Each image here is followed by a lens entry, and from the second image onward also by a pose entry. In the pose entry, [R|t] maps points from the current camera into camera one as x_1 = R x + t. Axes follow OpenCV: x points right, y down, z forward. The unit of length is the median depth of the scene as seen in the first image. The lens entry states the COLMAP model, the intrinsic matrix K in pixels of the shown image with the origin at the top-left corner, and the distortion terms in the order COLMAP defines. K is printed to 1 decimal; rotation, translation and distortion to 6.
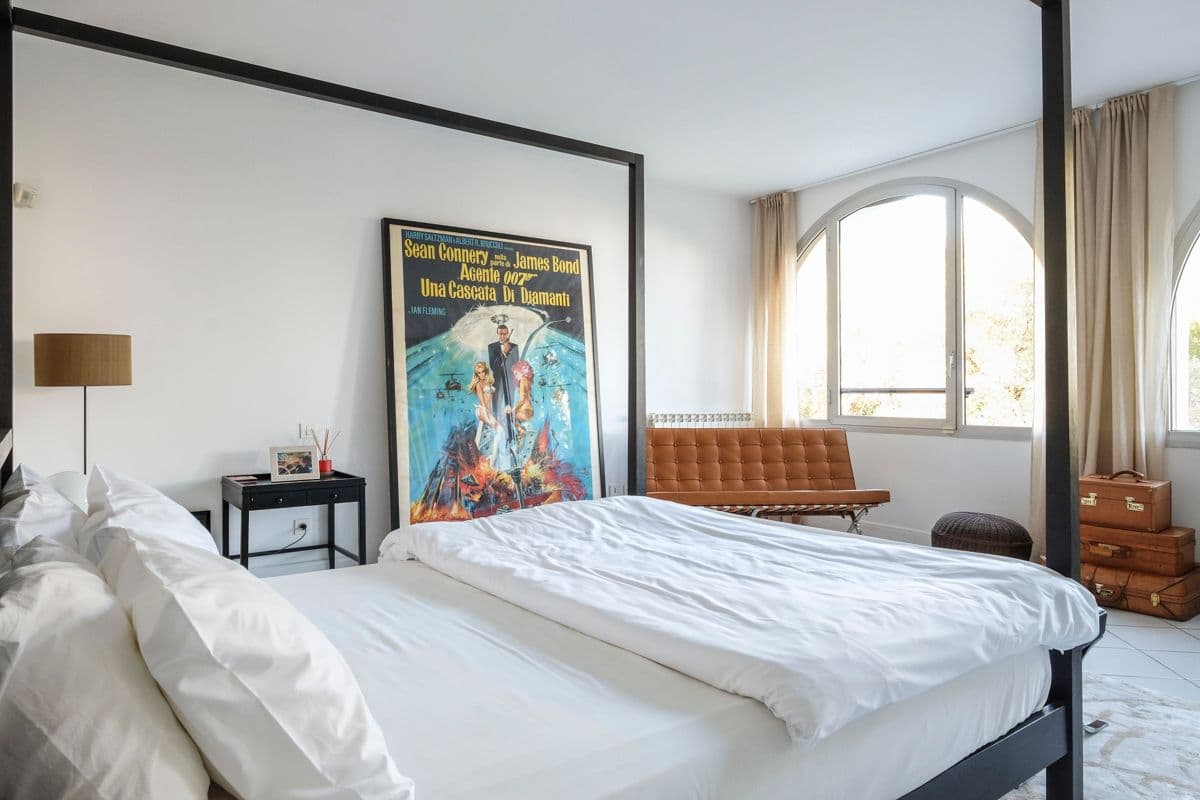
lens RADIAL K [[748.2, 0, 607.5], [0, 748.2, 403.3], [0, 0, 1]] dist [-0.012005, 0.009814]
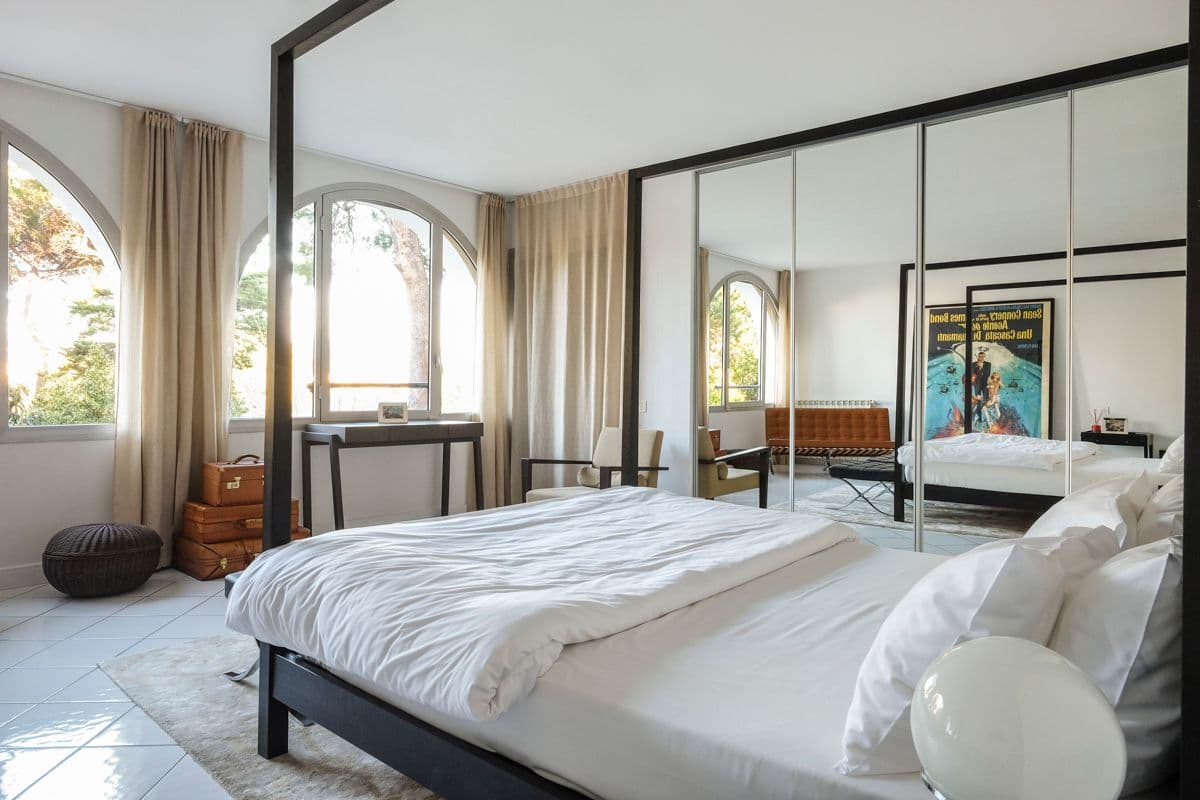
lens RADIAL K [[748.2, 0, 606.5], [0, 748.2, 391.1], [0, 0, 1]] dist [-0.012005, 0.009814]
pose [[-0.221951, 0.001803, 0.975056, -0.750070], [0.003746, 0.999992, -0.000996, -0.007333], [-0.975051, 0.003431, -0.221956, 0.940037]]
